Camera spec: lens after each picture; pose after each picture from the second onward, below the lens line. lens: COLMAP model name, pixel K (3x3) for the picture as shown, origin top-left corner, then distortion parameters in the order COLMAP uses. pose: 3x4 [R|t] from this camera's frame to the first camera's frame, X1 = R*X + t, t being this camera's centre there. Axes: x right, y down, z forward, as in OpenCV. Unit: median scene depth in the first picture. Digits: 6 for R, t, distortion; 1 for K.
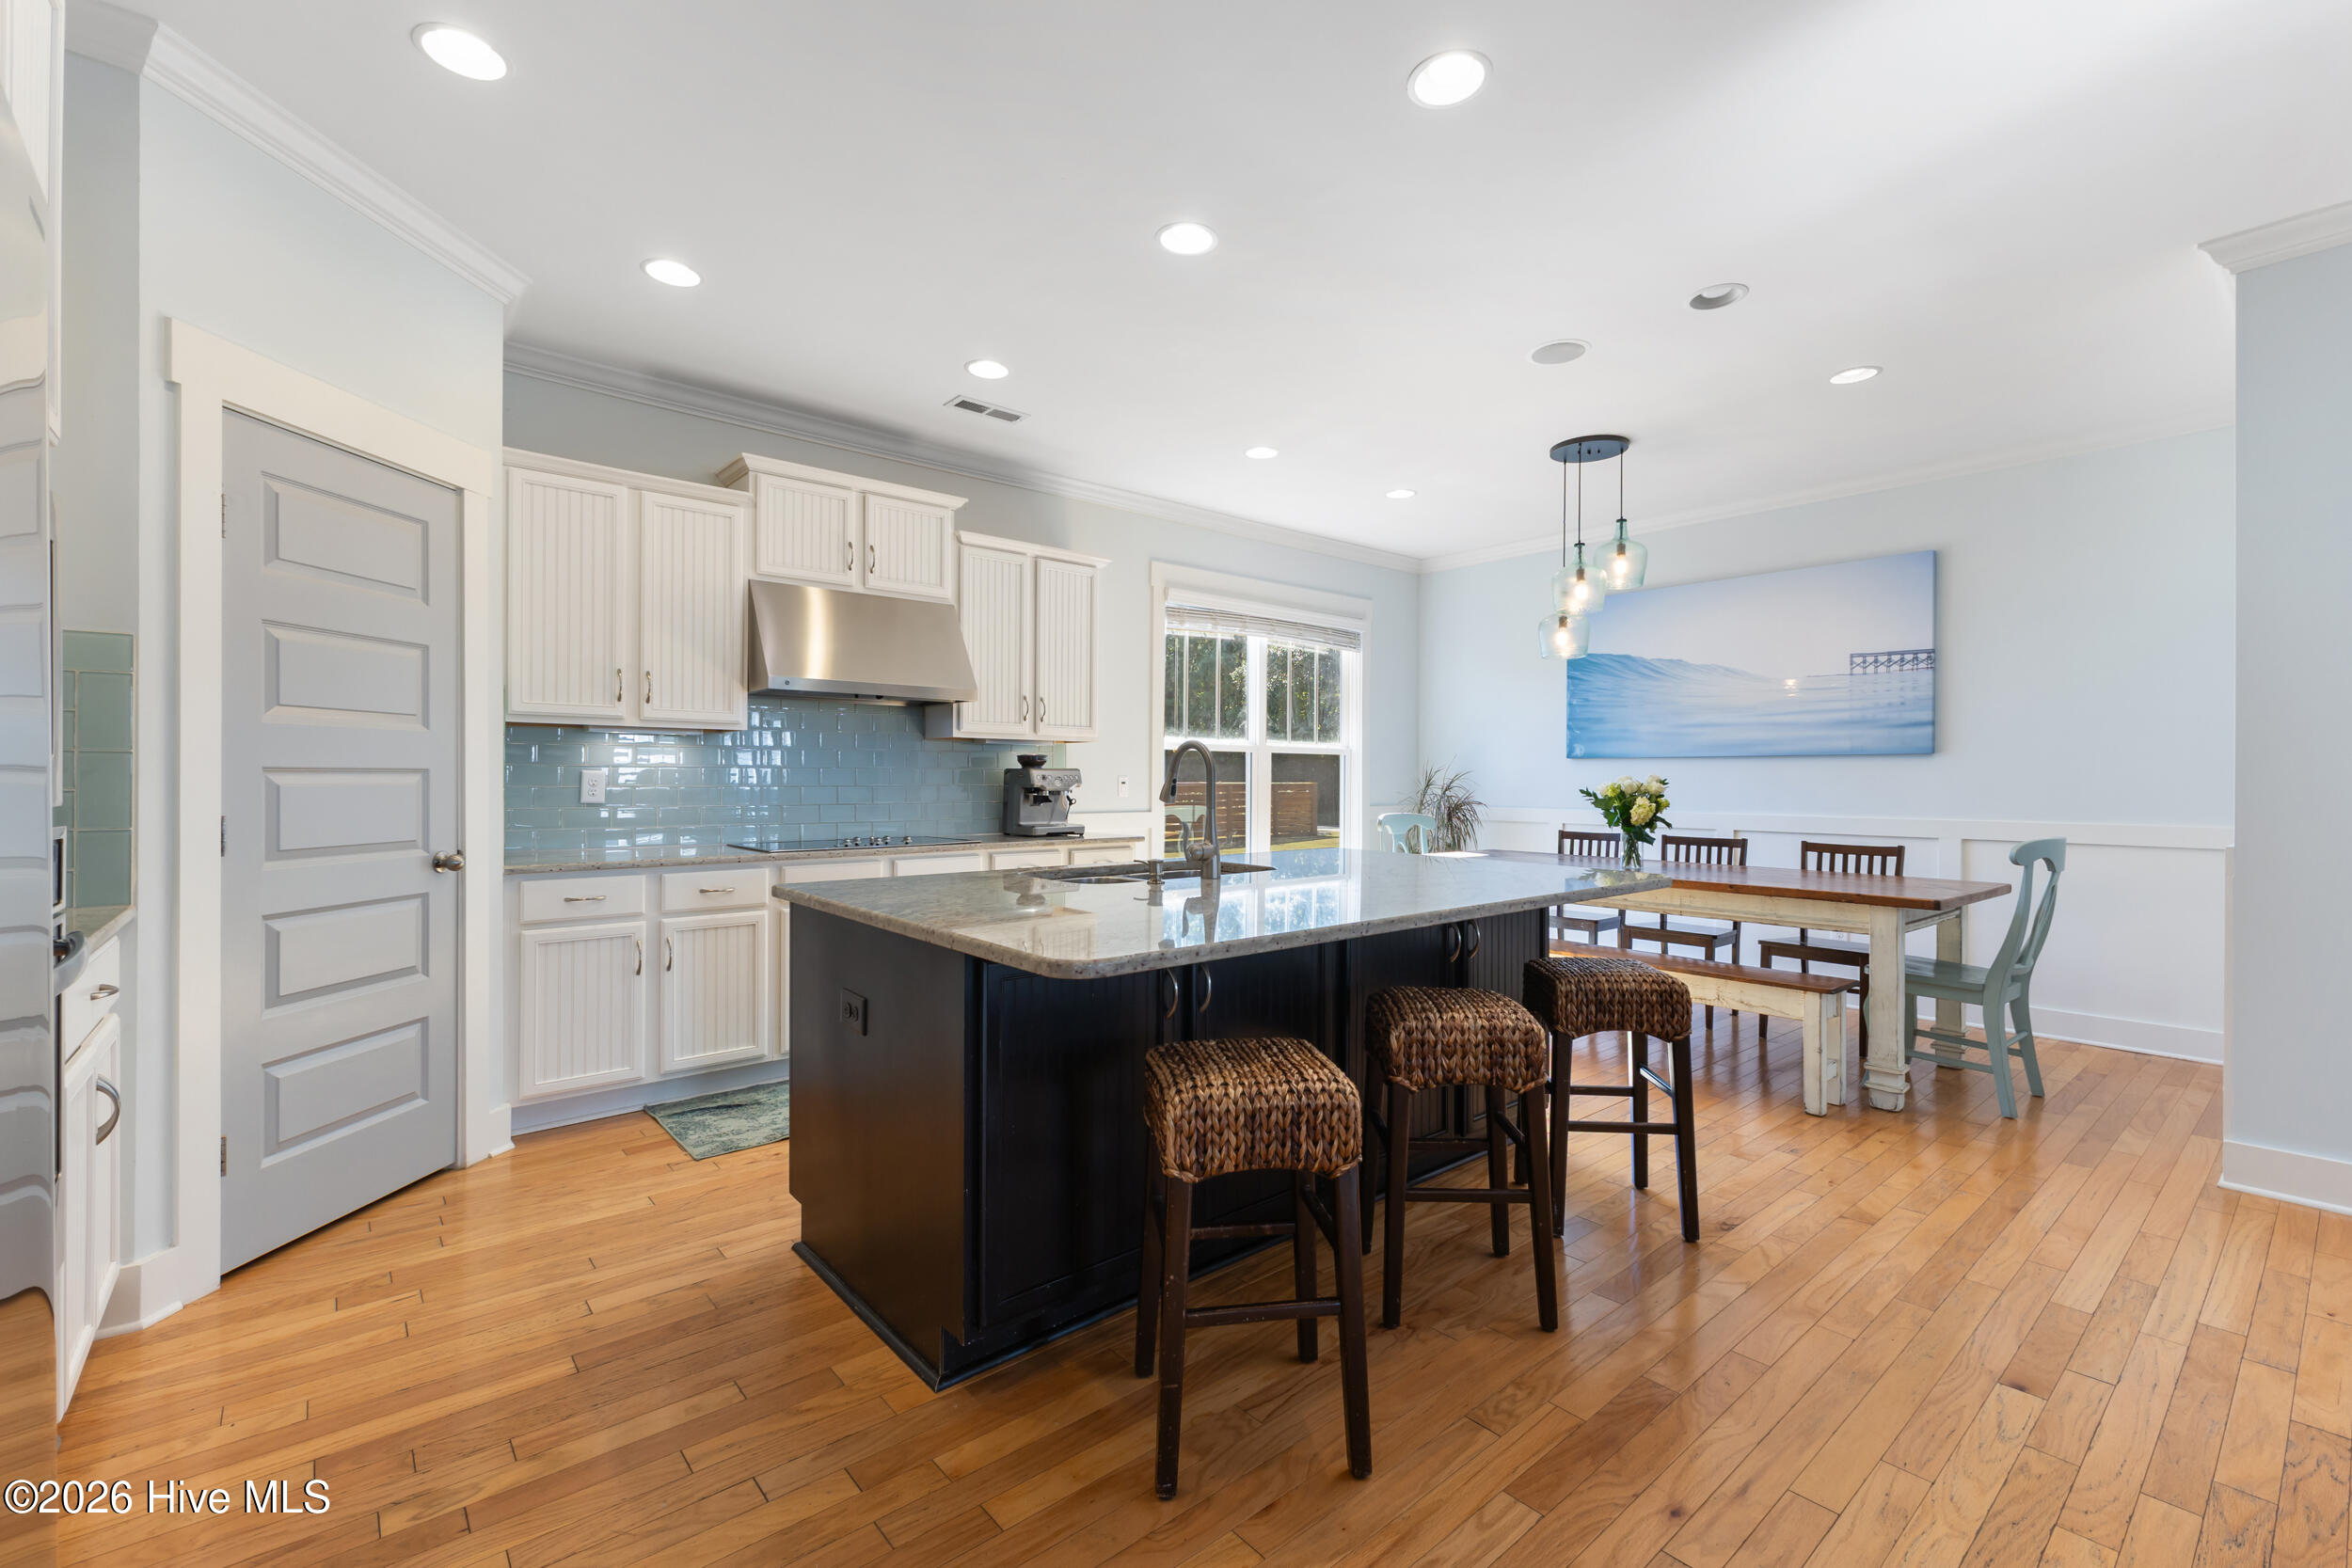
lens RADIAL K [[1014.7, 0, 1170.8], [0, 1014.7, 775.3], [0, 0, 1]] dist [0.012137, -0.002420]
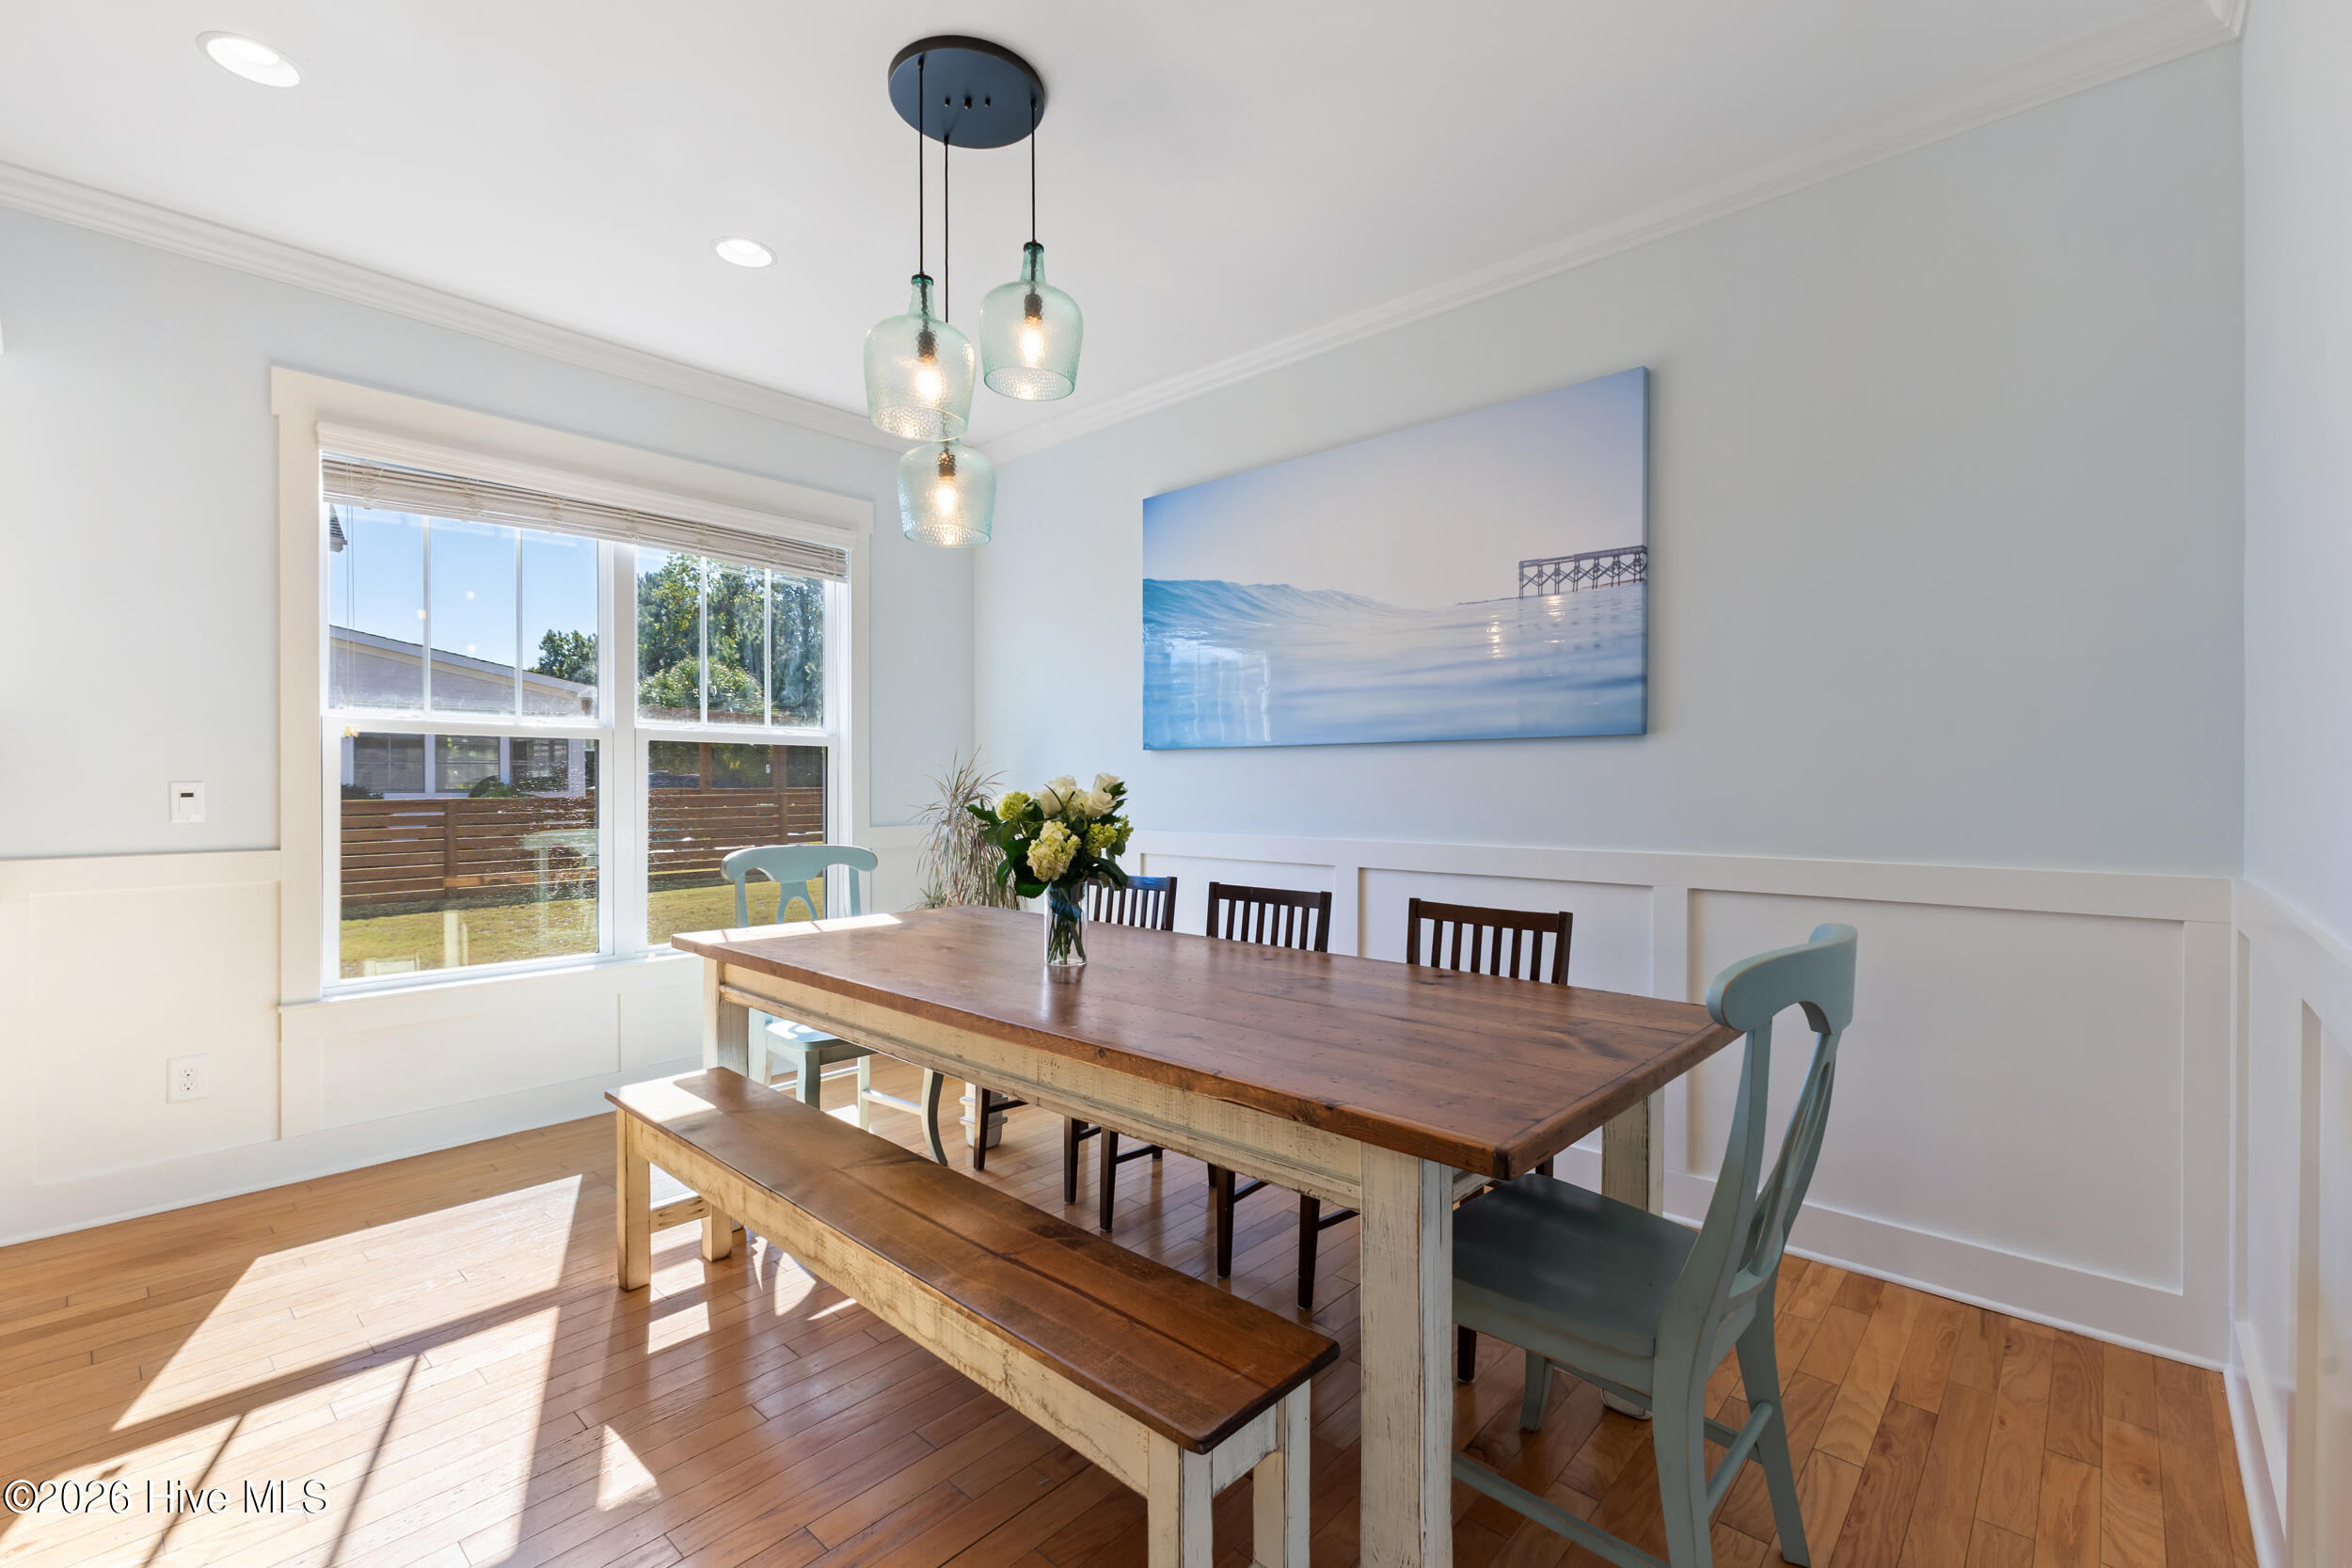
lens RADIAL K [[1014.7, 0, 1175.7], [0, 1014.7, 793.0], [0, 0, 1]] dist [0.012137, -0.002420]
pose [[0.991851, -0.006769, 0.127222, 0.446923], [0.005079, 0.999895, 0.013605, 0.001896], [-0.127301, -0.012848, 0.991781, 0.509497]]
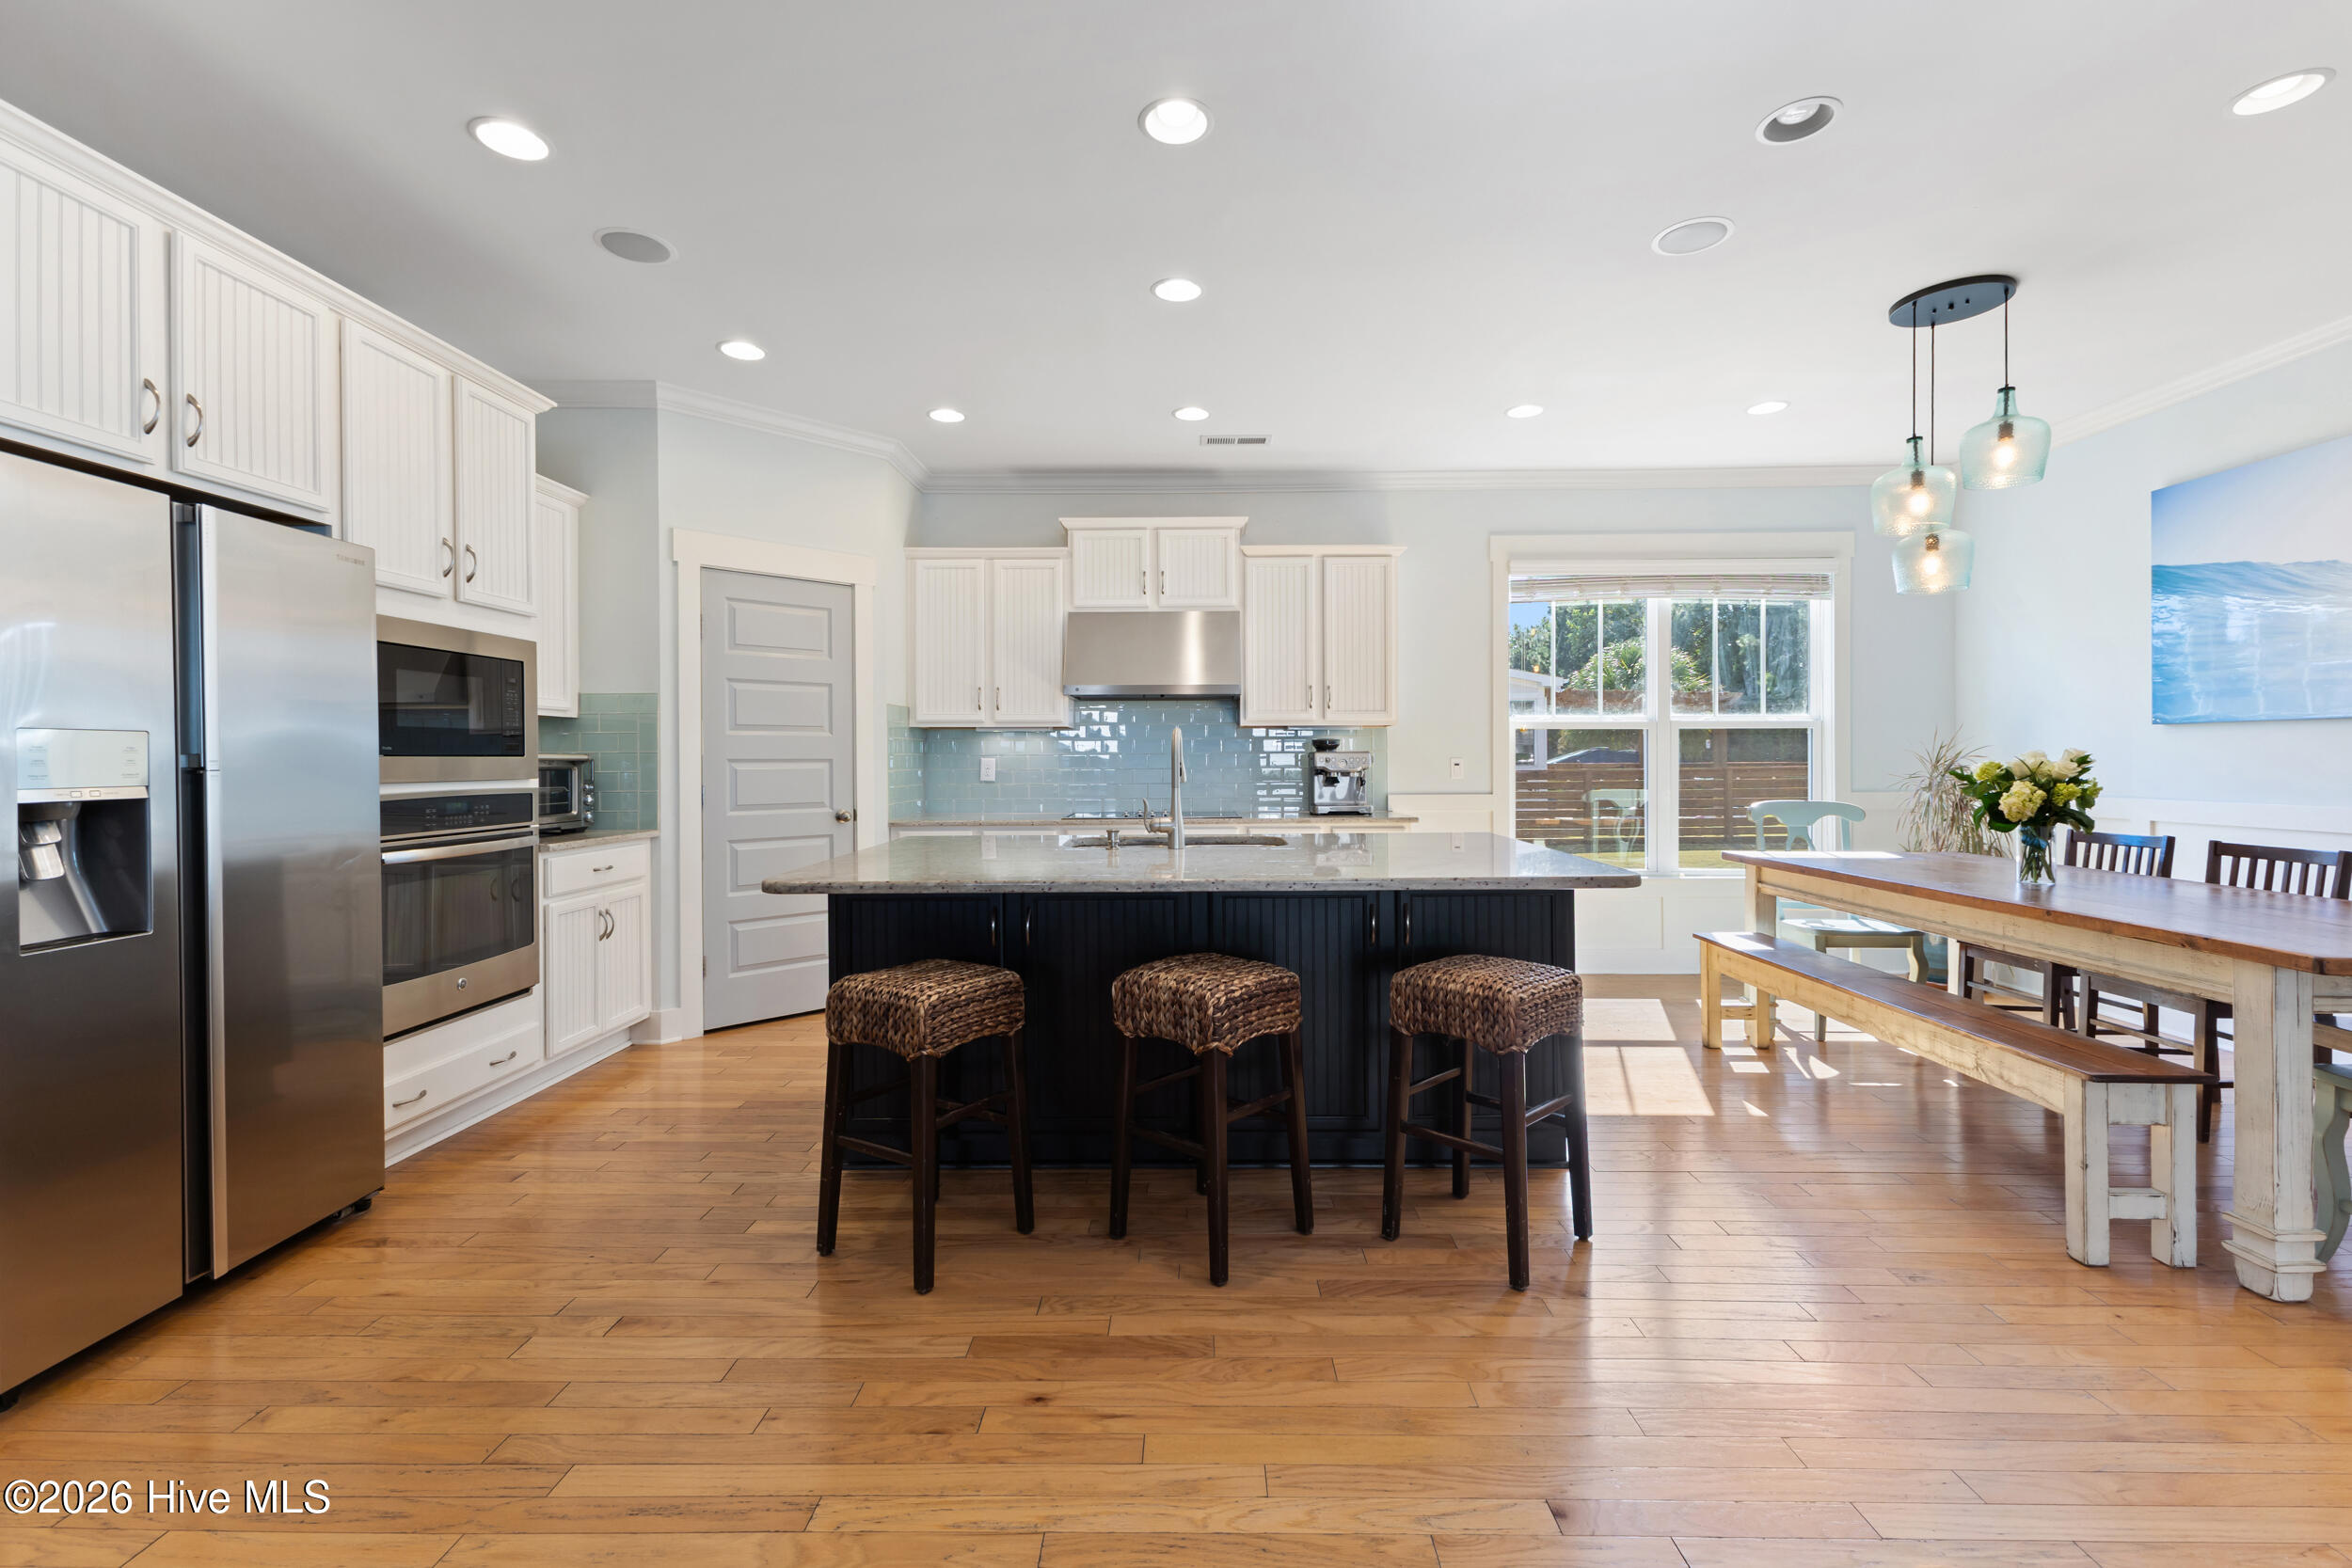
lens RADIAL K [[1014.7, 0, 1175.7], [0, 1014.7, 757.9], [0, 0, 1]] dist [0.012137, -0.002420]
pose [[0.751146, -0.009349, -0.660069, 0.476665], [0.009844, 0.999947, -0.002961, 0.001575], [0.660062, -0.004274, 0.751199, 0.084521]]
